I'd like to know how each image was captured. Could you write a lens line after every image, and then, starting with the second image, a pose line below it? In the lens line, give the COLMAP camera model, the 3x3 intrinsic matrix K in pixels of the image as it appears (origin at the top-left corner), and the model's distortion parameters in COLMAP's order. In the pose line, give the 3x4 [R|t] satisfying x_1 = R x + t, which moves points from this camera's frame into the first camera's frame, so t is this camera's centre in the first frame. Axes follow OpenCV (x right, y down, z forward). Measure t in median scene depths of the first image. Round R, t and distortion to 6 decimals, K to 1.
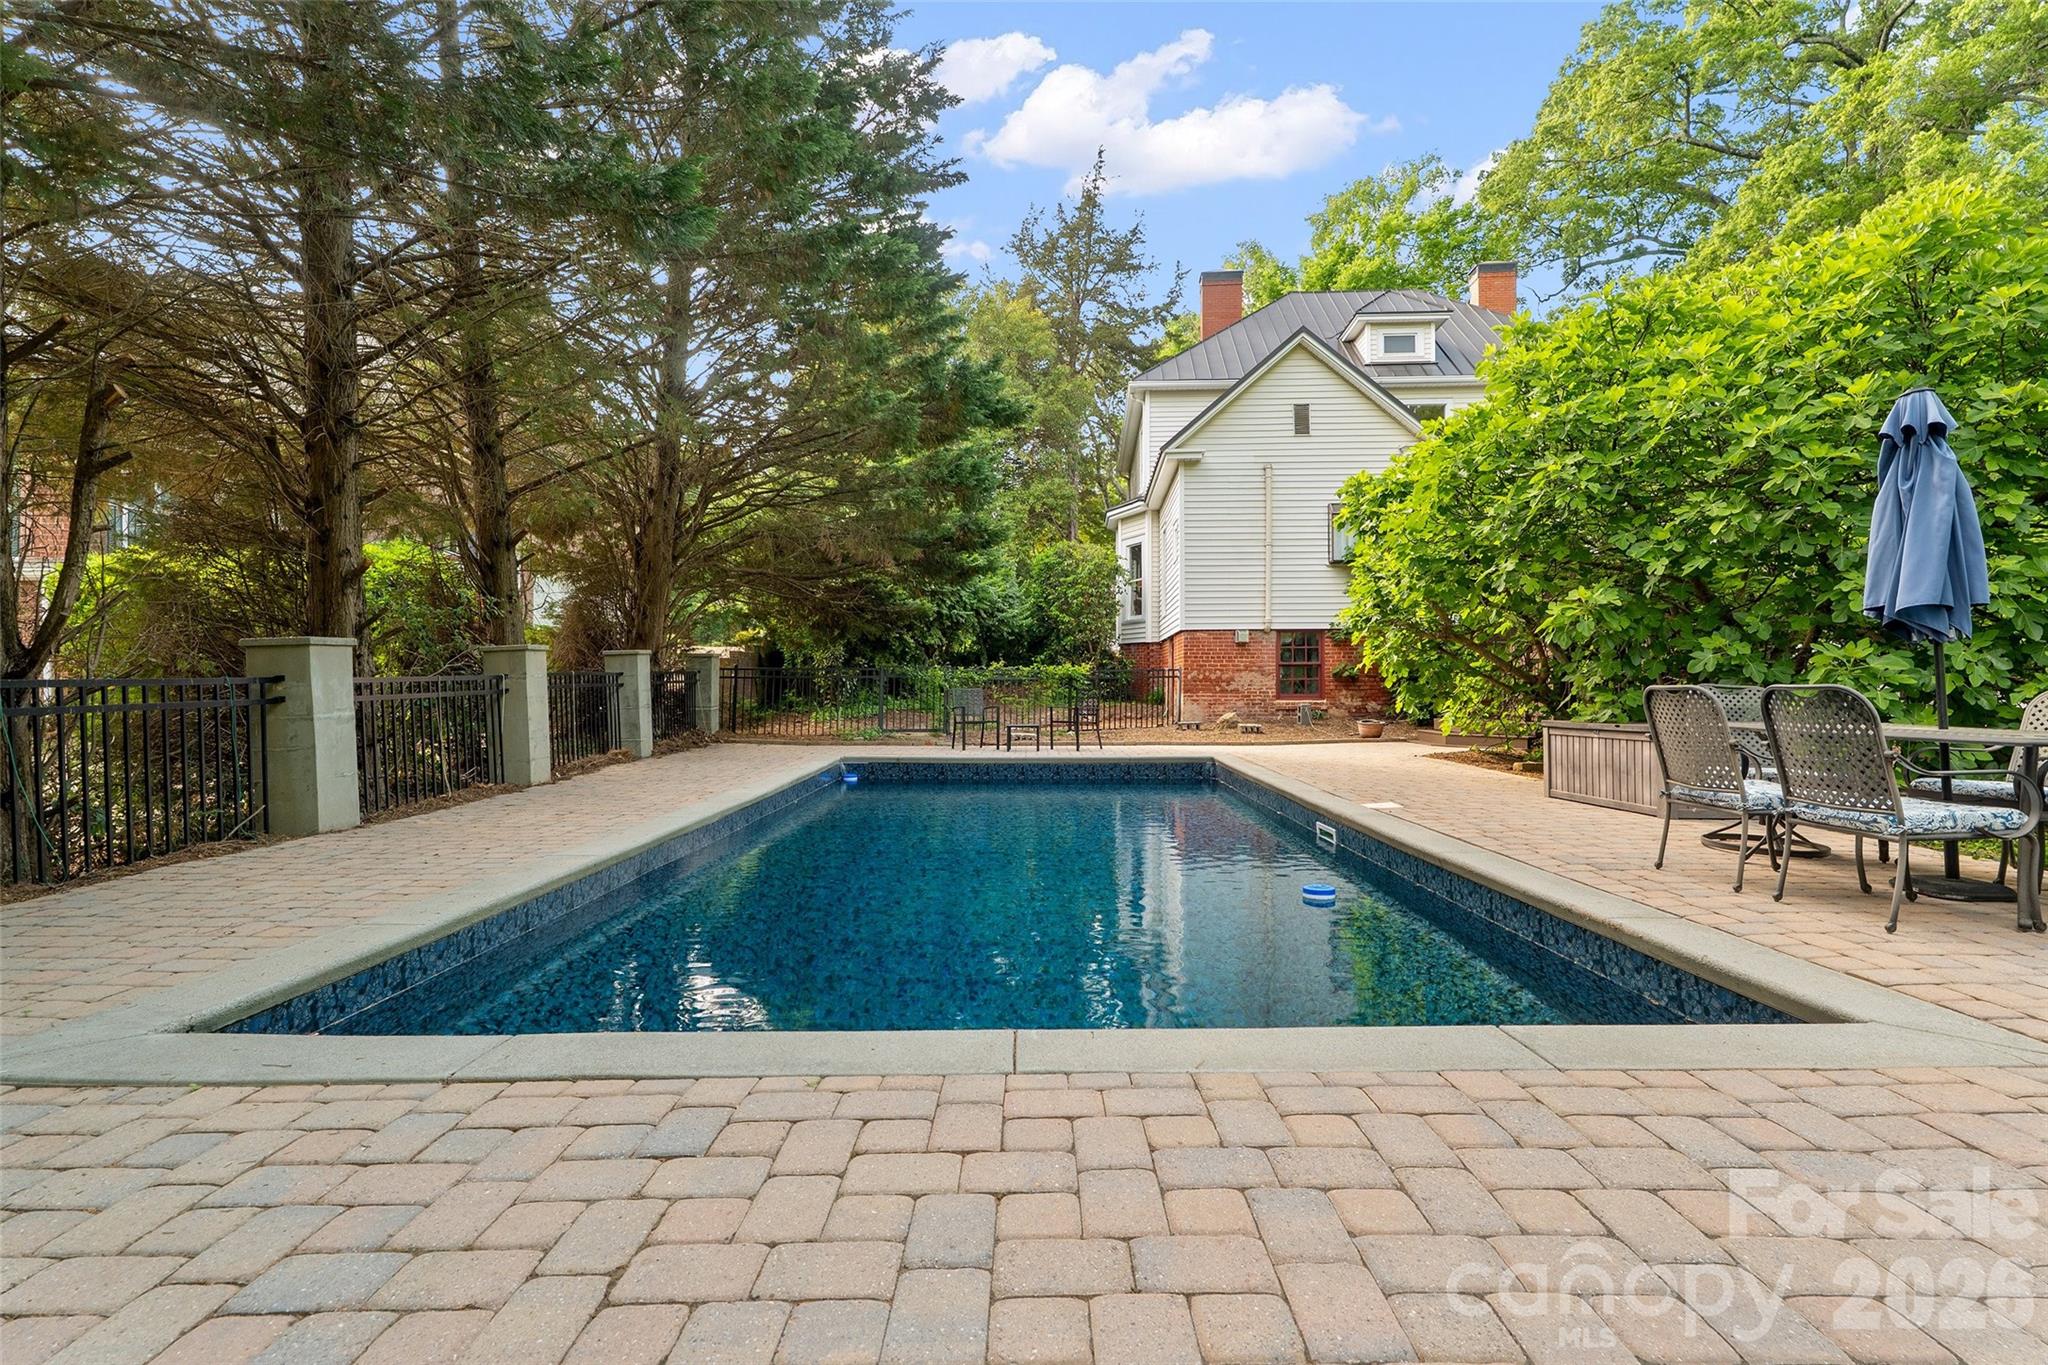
lens RADIAL K [[972.4, 0, 1038.6], [0, 972.4, 700.8], [0, 0, 1]] dist [-0.000371, 0.000516]
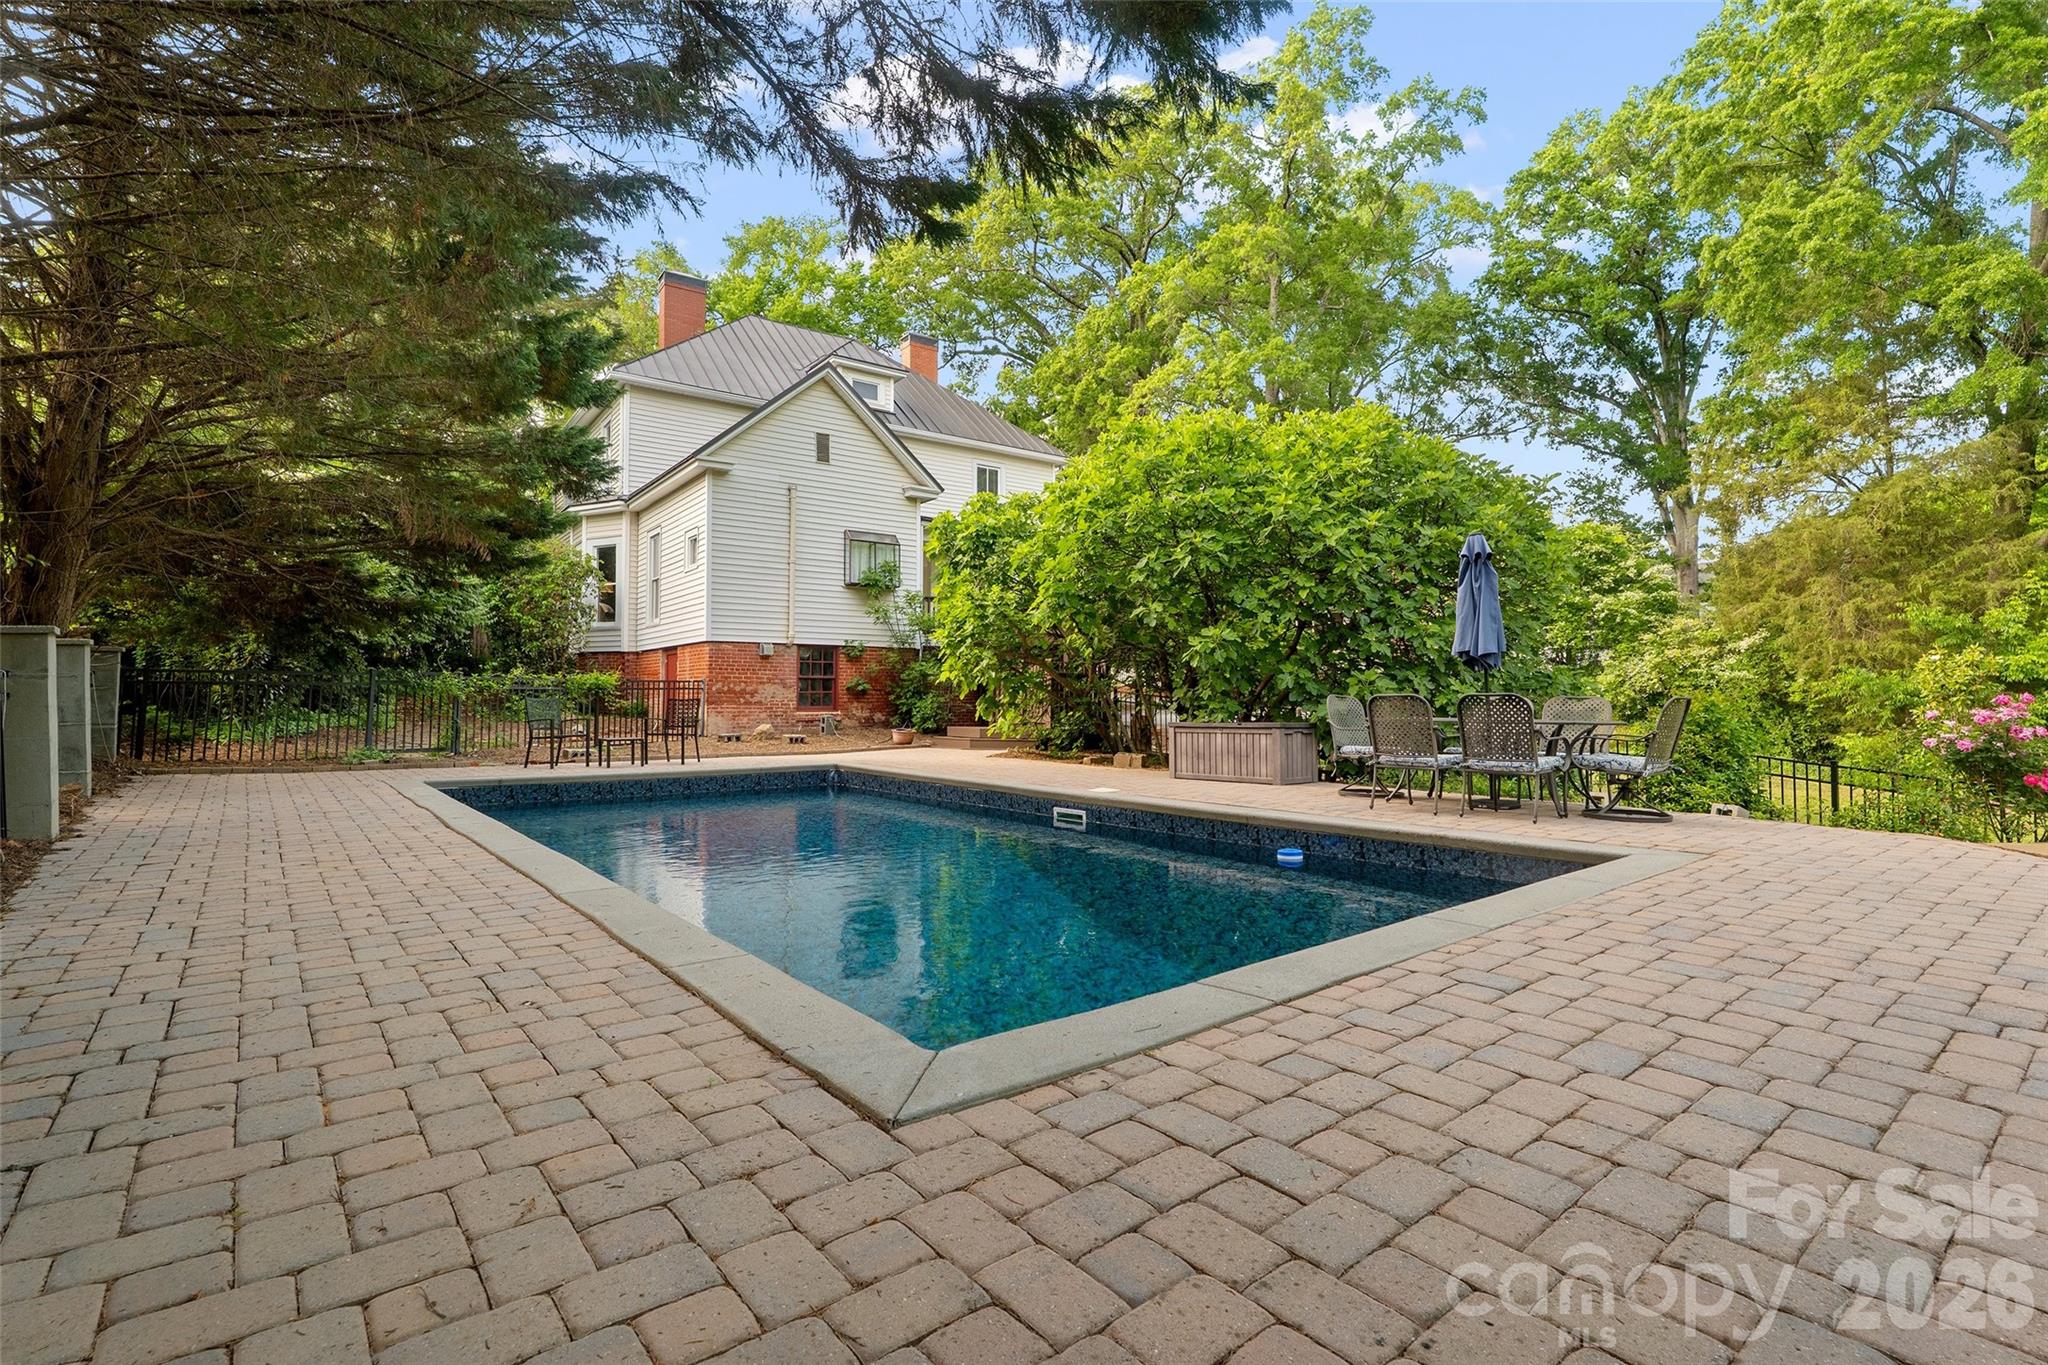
lens RADIAL K [[972.4, 0, 1038.6], [0, 972.4, 700.8], [0, 0, 1]] dist [-0.000371, 0.000516]
pose [[0.767015, 0.003937, 0.641617, -0.228137], [0.006504, 0.999882, -0.013910, 0.003640], [-0.641596, 0.014842, 0.766899, 0.035546]]
